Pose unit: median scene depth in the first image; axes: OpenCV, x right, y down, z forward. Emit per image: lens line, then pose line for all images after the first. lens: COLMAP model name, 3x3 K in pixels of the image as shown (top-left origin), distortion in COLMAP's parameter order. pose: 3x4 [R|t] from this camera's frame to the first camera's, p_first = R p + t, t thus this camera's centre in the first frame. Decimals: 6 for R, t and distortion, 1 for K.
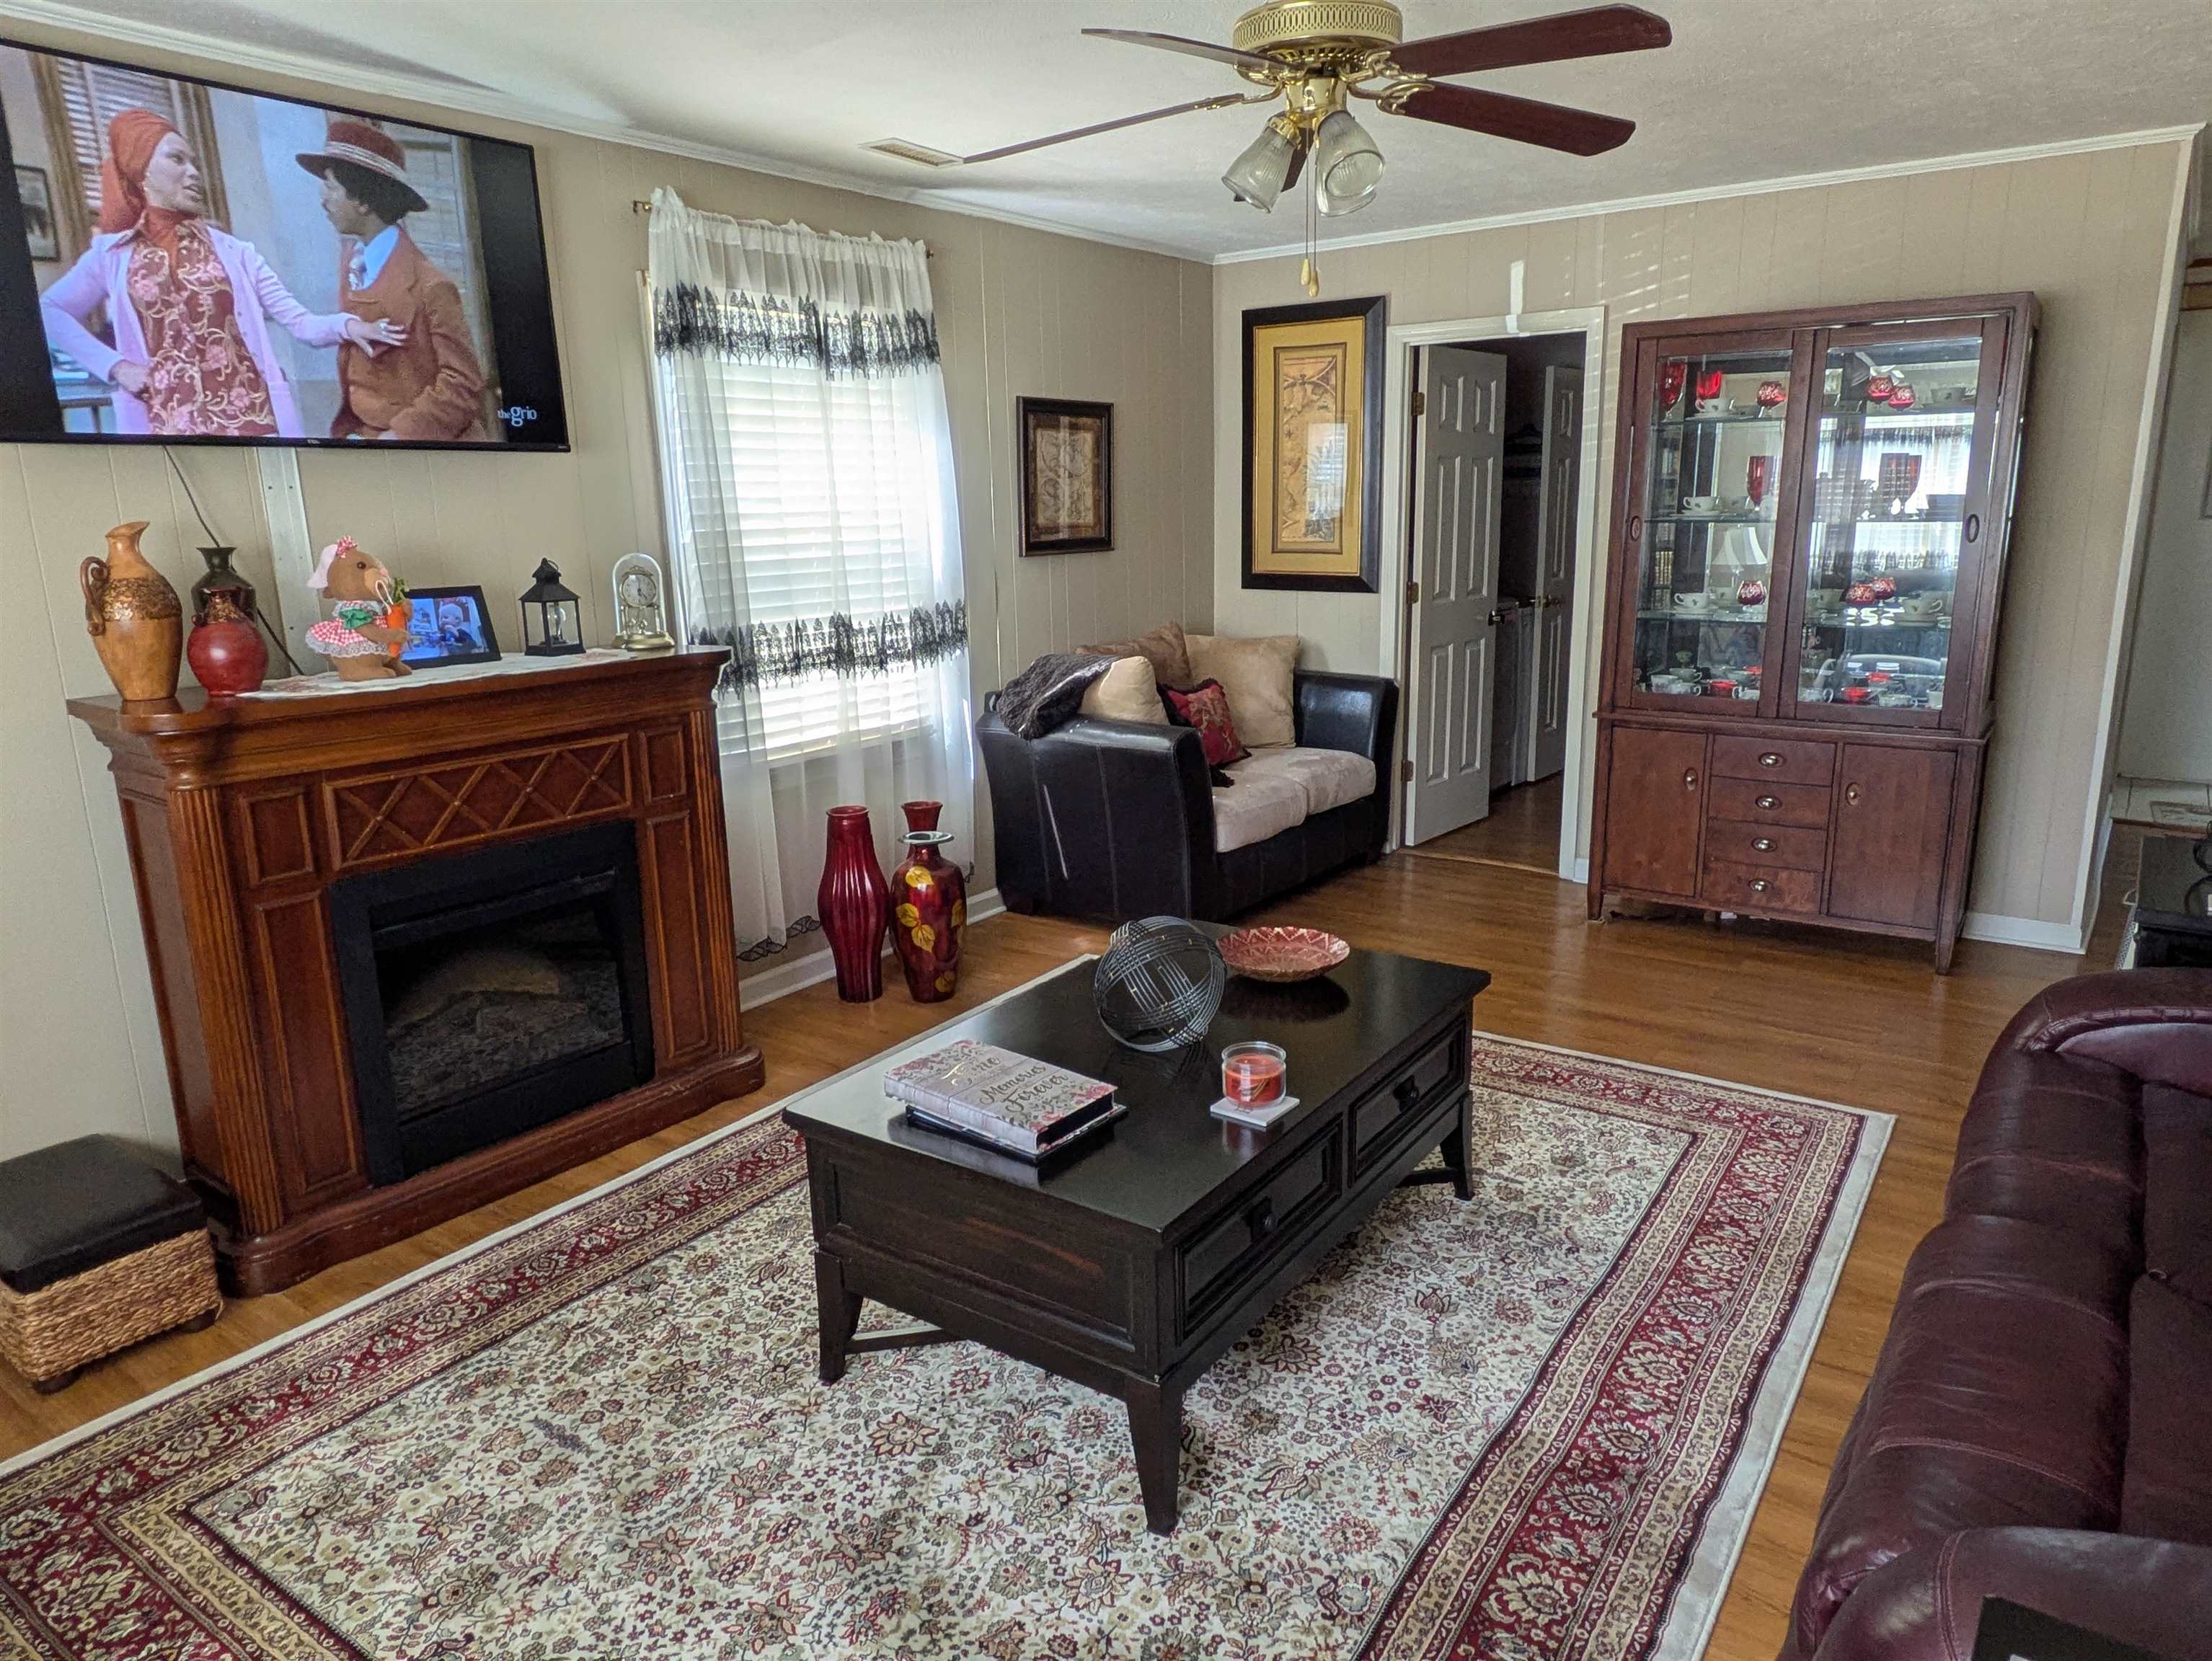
lens RADIAL K [[1403.0, 0, 1123.9], [0, 1403.0, 820.5], [0, 0, 1]] dist [0.011763, -0.015312]
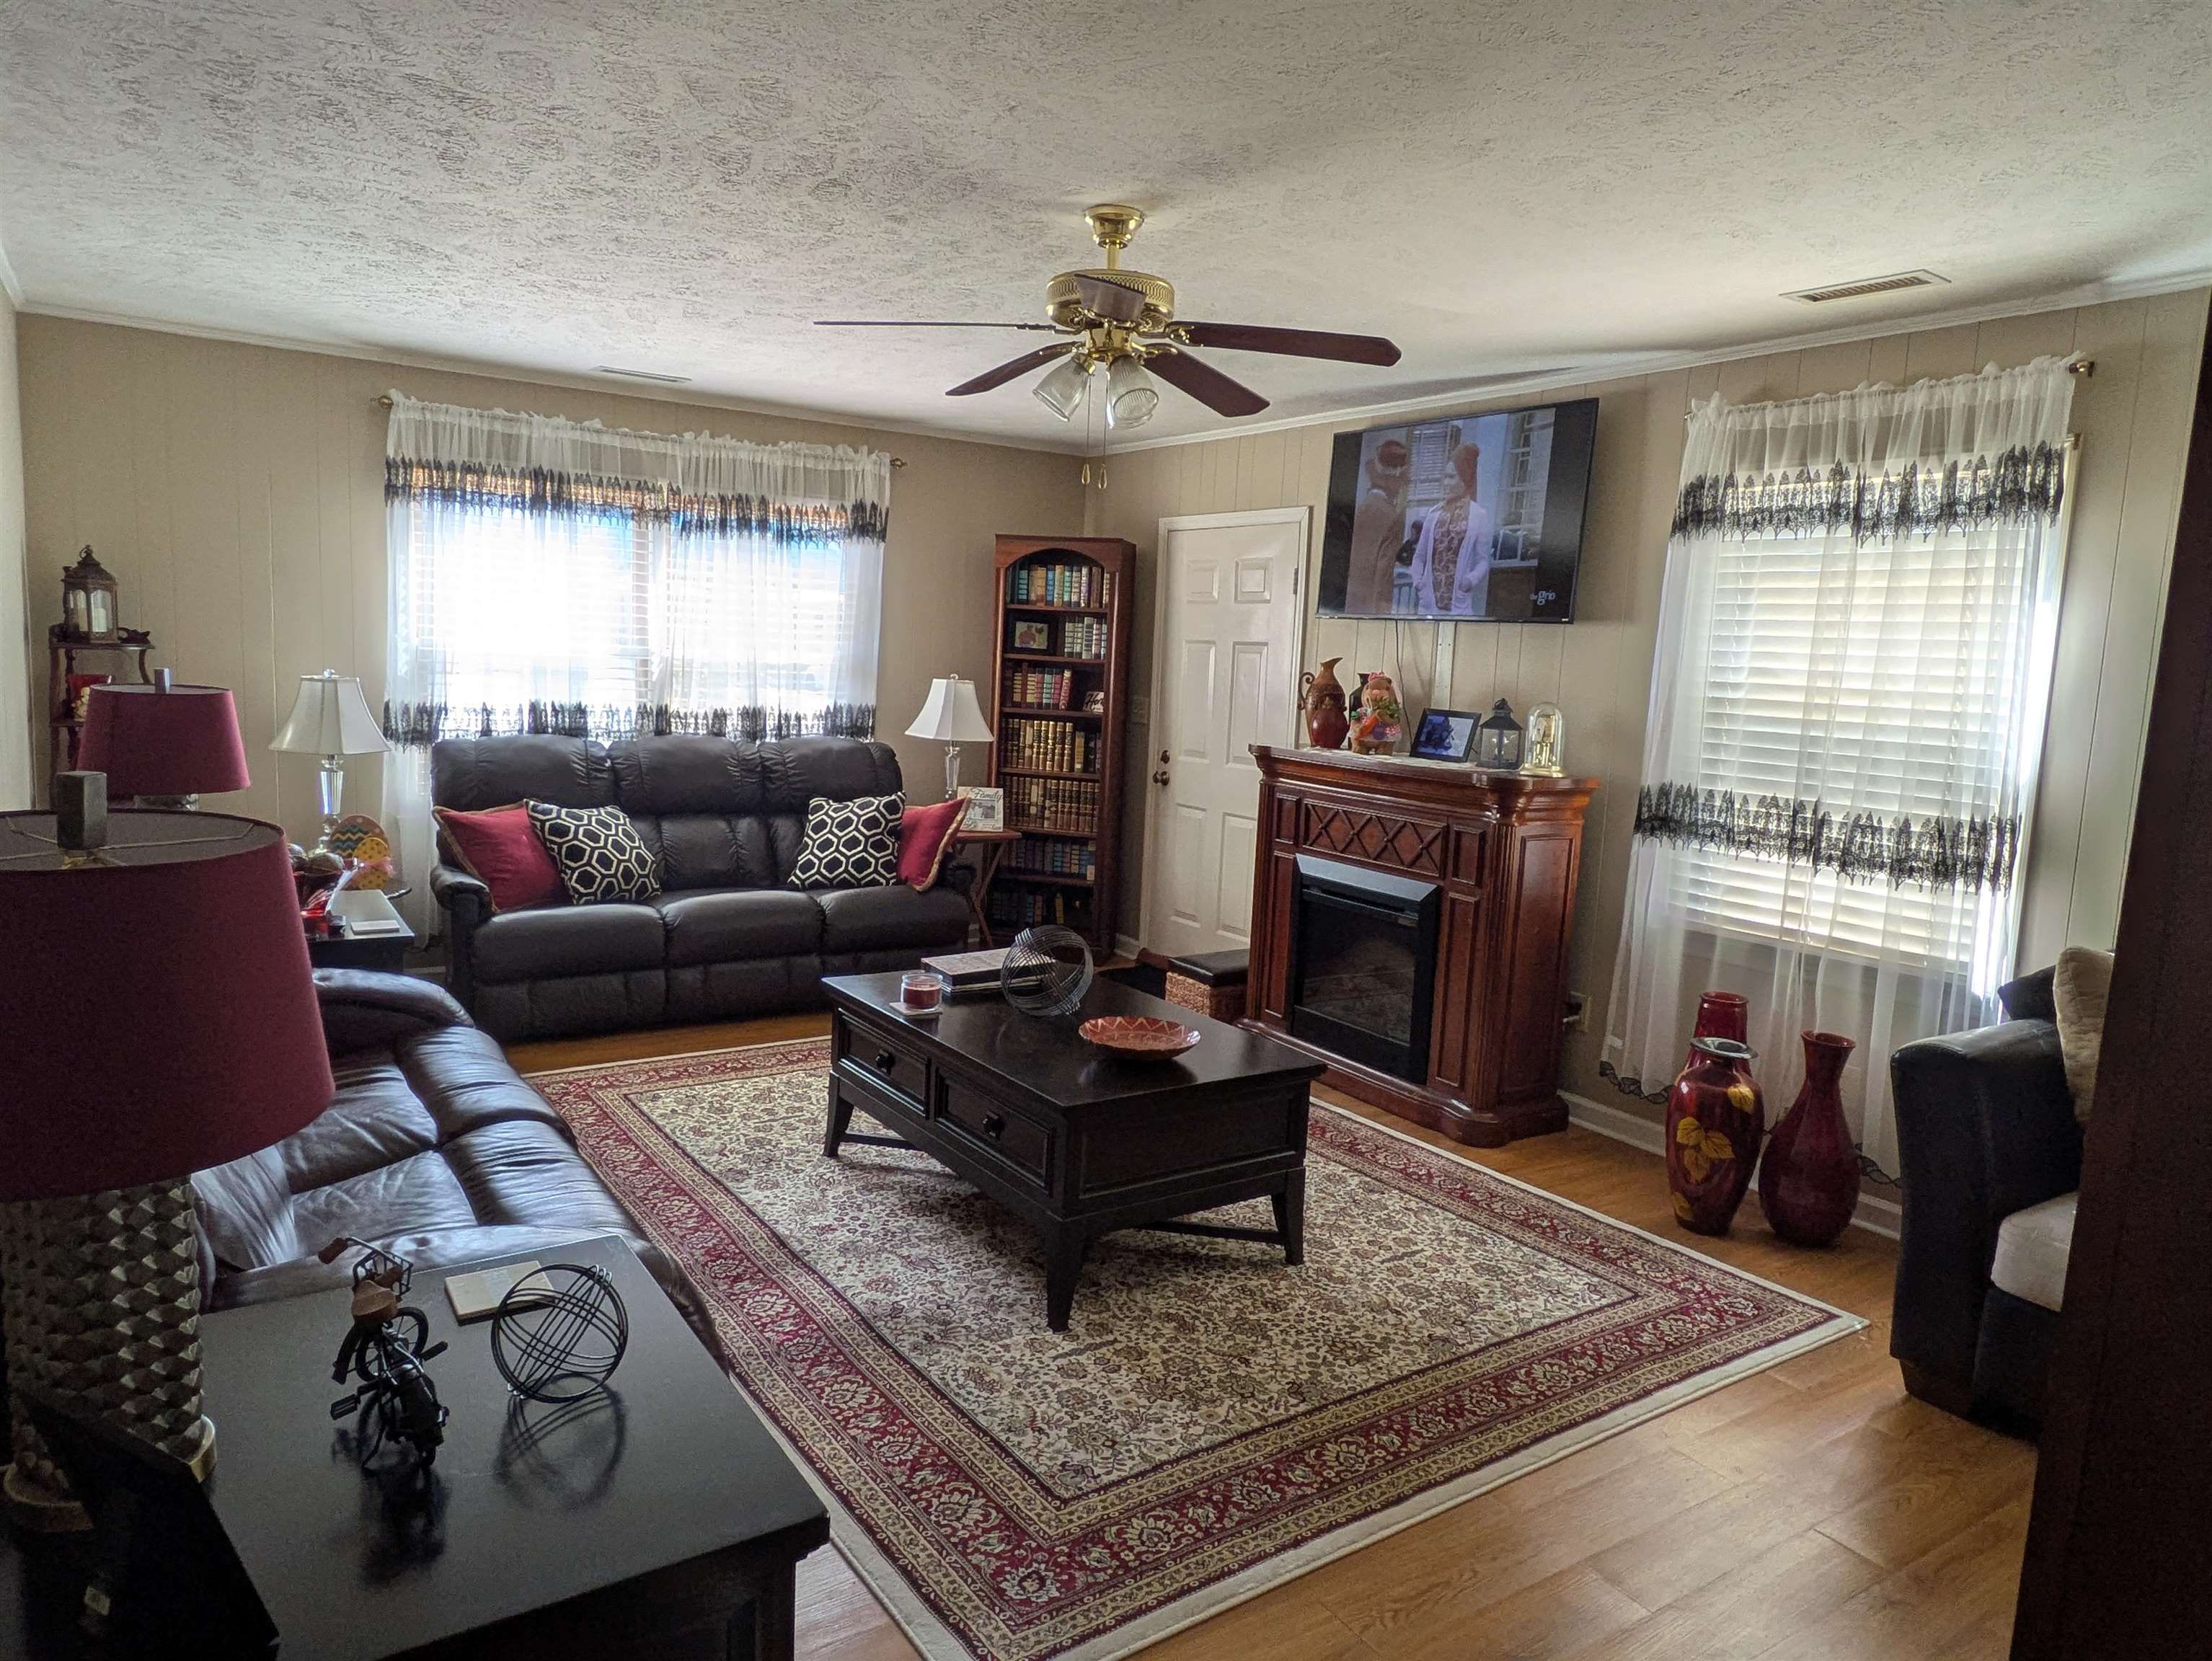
lens RADIAL K [[1403.0, 0, 1118.5], [0, 1403.0, 834.8], [0, 0, 1]] dist [0.011763, -0.015312]
pose [[-0.335369, 0.128459, -0.933288, 0.856896], [-0.257197, 0.940542, 0.221879, -0.228539], [0.906299, 0.314450, -0.282390, 0.926429]]
